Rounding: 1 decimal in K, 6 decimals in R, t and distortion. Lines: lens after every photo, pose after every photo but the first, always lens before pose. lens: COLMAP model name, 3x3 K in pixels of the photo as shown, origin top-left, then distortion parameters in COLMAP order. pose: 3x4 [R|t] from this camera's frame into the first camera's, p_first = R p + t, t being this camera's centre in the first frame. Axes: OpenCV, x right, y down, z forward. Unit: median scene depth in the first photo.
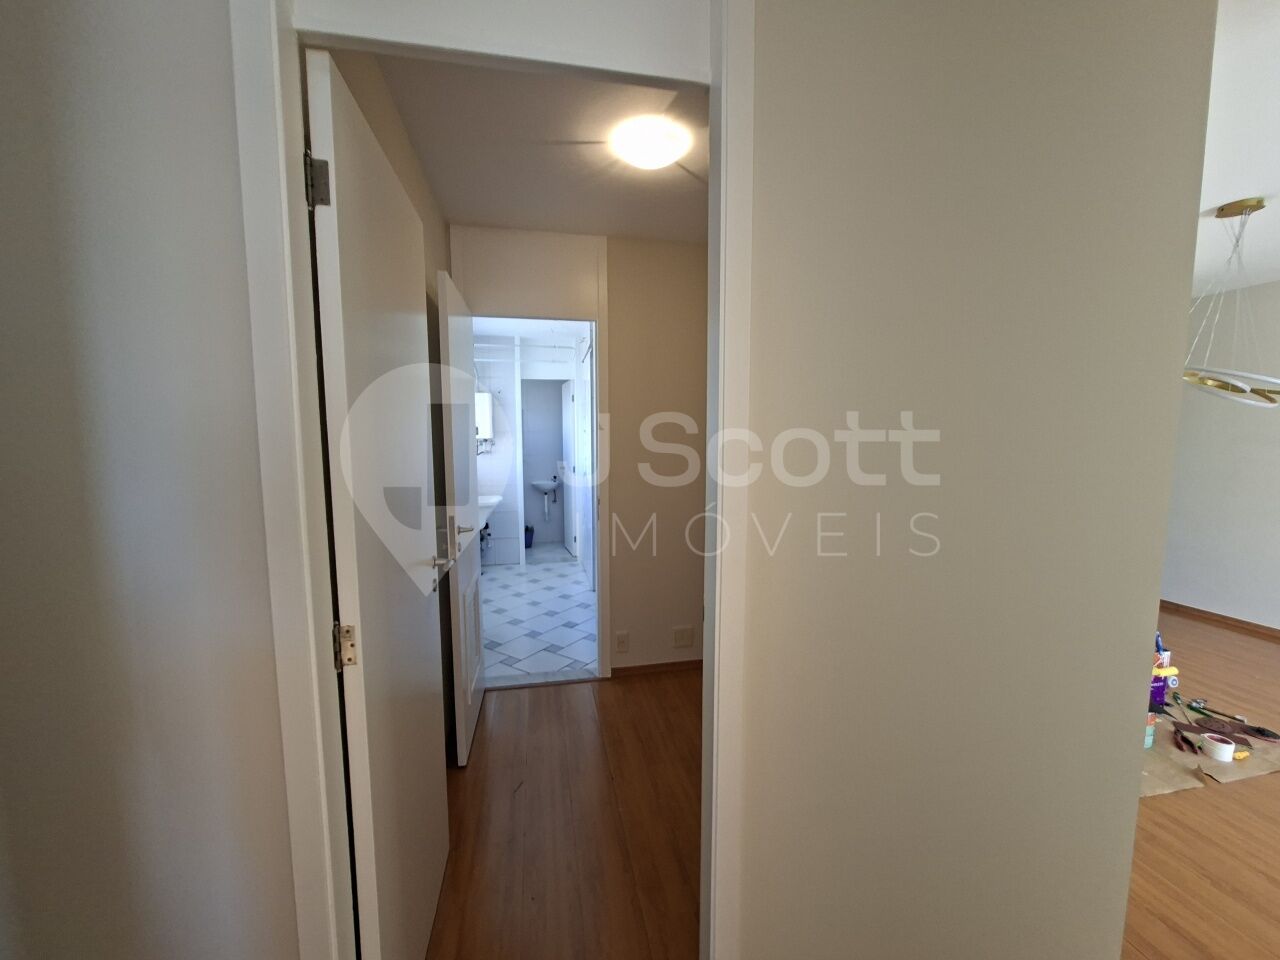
lens RADIAL K [[503.7, 0, 637.2], [0, 503.7, 479.5], [0, 0, 1]] dist [-0.005949, 0.001918]
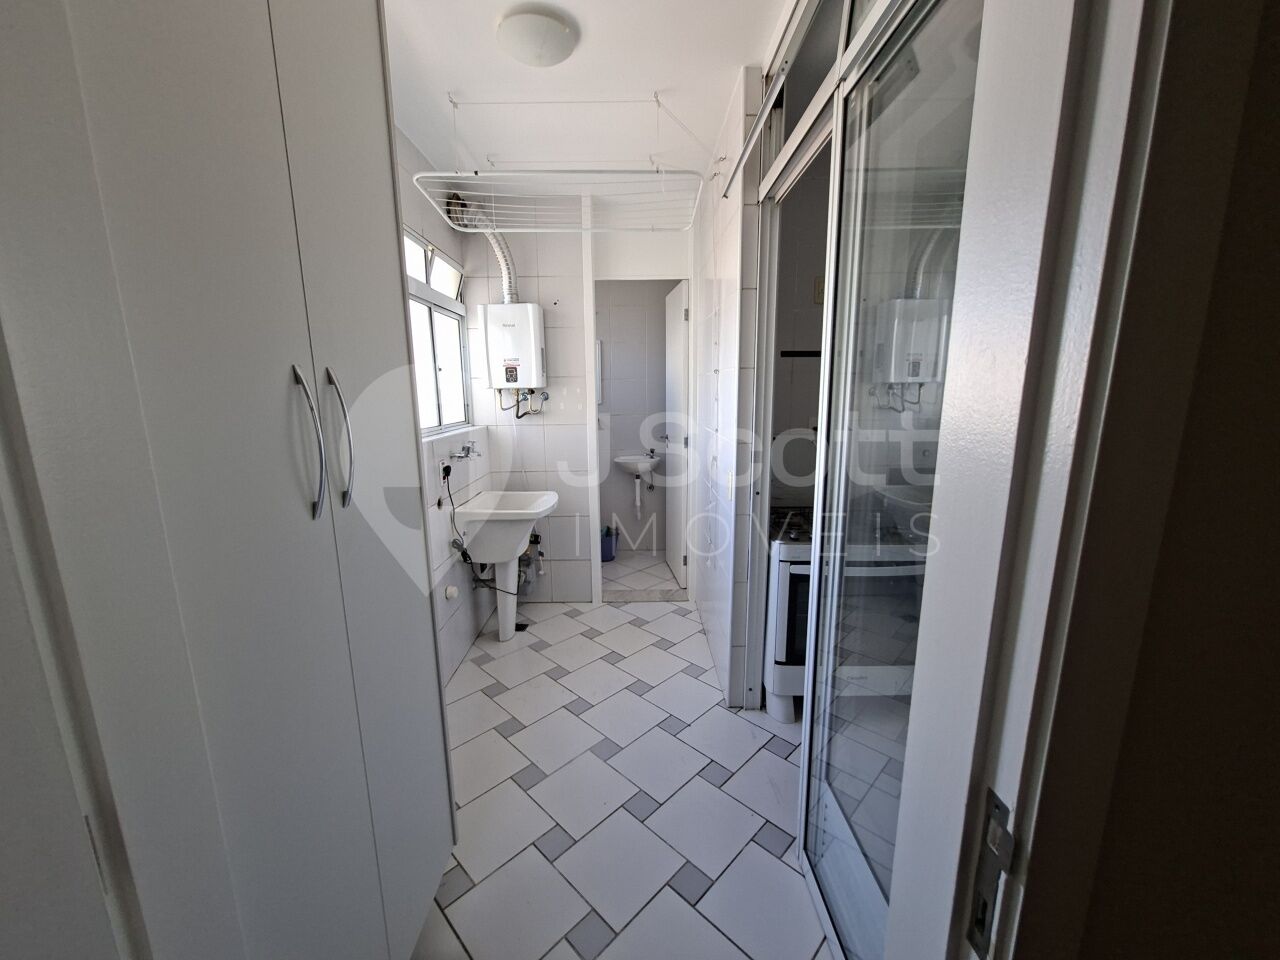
lens RADIAL K [[503.7, 0, 637.4], [0, 503.7, 479.8], [0, 0, 1]] dist [-0.005949, 0.001918]
pose [[0.982522, 0.027661, -0.184082, -0.078893], [-0.010748, 0.995678, 0.092250, -0.032914], [0.185838, -0.088659, 0.978572, 0.460675]]
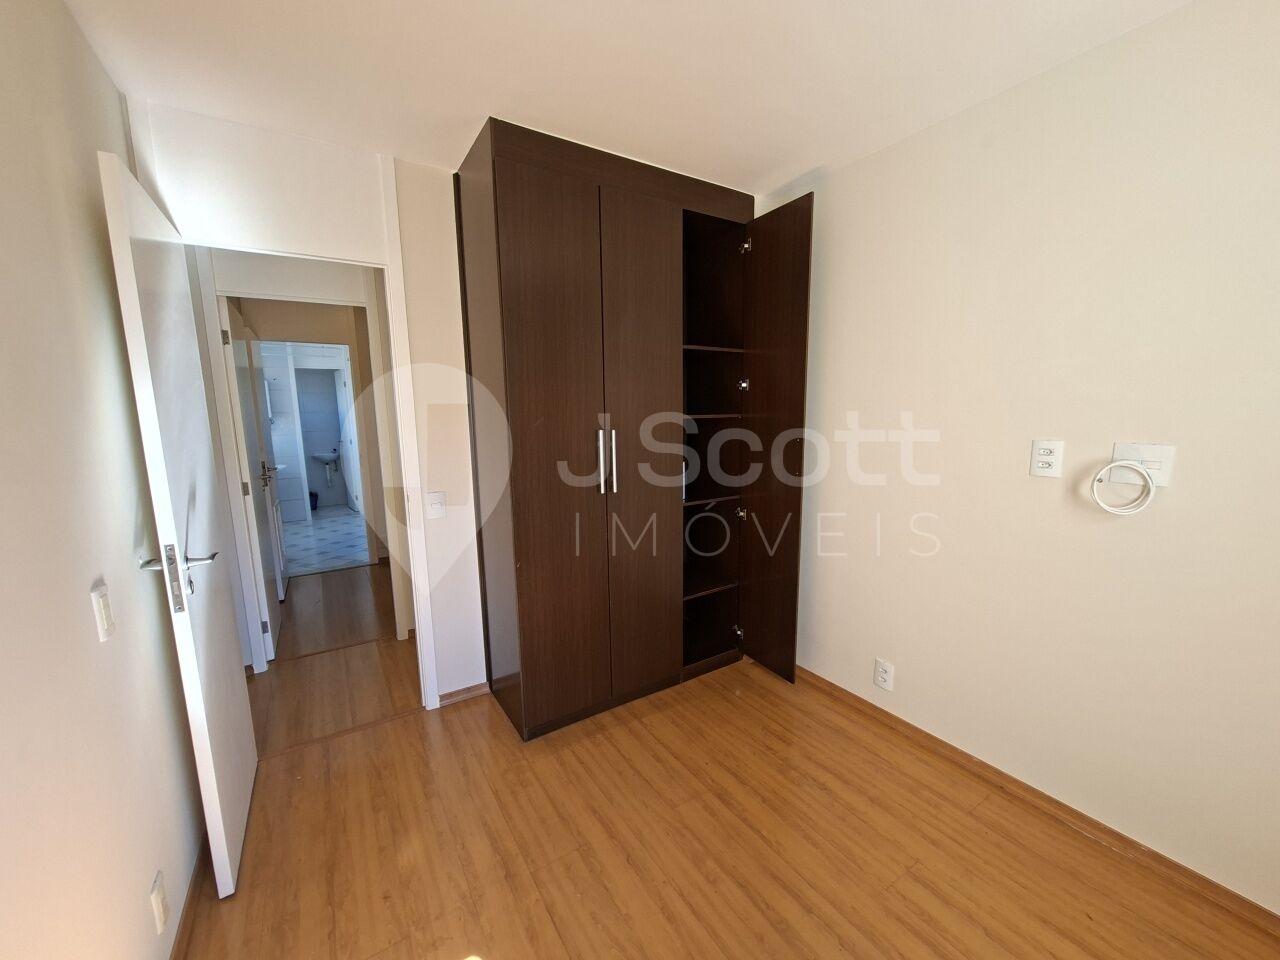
lens RADIAL K [[503.7, 0, 637.3], [0, 503.7, 484.3], [0, 0, 1]] dist [-0.005949, 0.001918]
pose [[0.932288, -0.065159, 0.355799, 0.092793], [0.043861, 0.996747, 0.067611, 0.034165], [-0.359047, -0.047427, 0.932114, -0.451141]]
